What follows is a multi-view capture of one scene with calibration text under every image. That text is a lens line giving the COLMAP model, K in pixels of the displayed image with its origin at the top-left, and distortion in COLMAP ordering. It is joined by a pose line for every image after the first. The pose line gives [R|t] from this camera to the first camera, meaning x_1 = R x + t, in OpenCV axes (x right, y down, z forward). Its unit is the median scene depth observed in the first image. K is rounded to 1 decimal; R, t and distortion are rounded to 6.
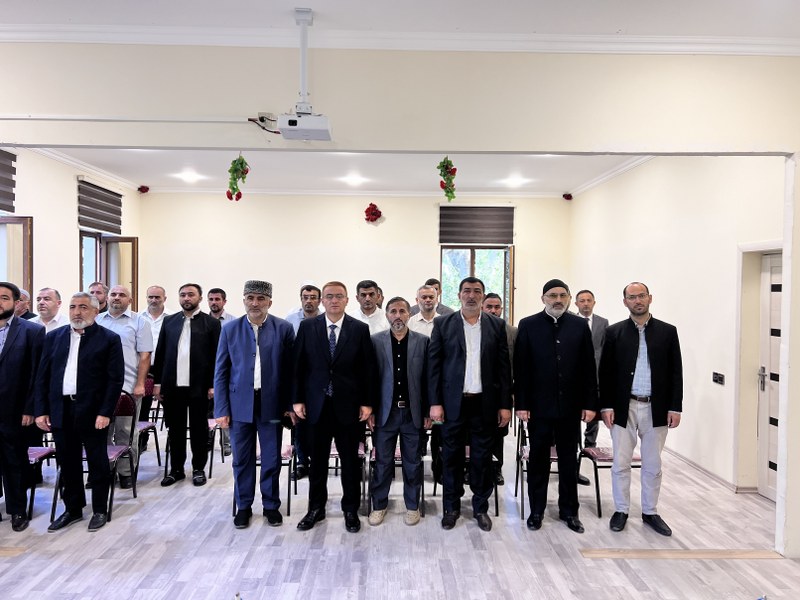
lens RADIAL K [[599.3, 0, 400.0], [0, 599.3, 300.0], [0, 0, 1]] dist [0.064011, -0.065146]
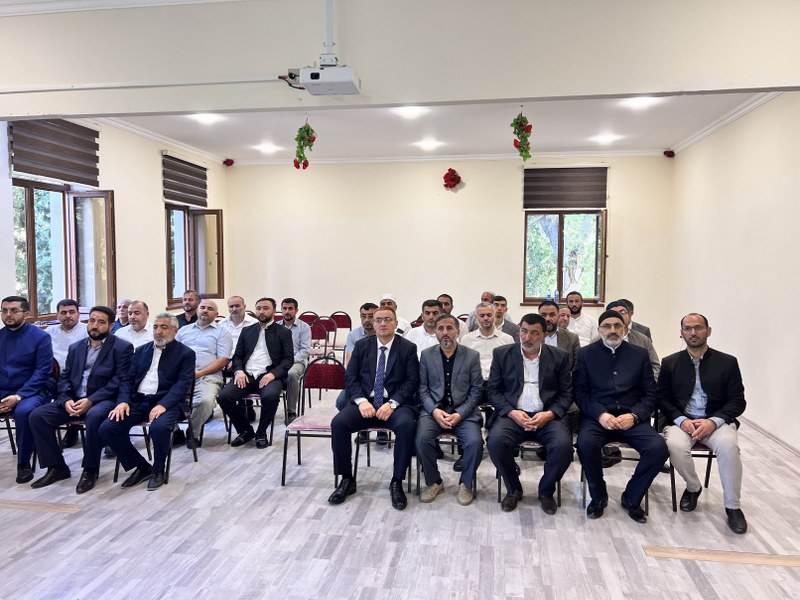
lens RADIAL K [[599.3, 0, 400.0], [0, 599.3, 300.0], [0, 0, 1]] dist [0.064011, -0.065146]
pose [[0.985159, 0.003654, -0.171604, 0.083153], [0.004641, 0.998841, 0.047917, 0.004951], [0.171580, -0.048002, 0.984000, 0.066819]]
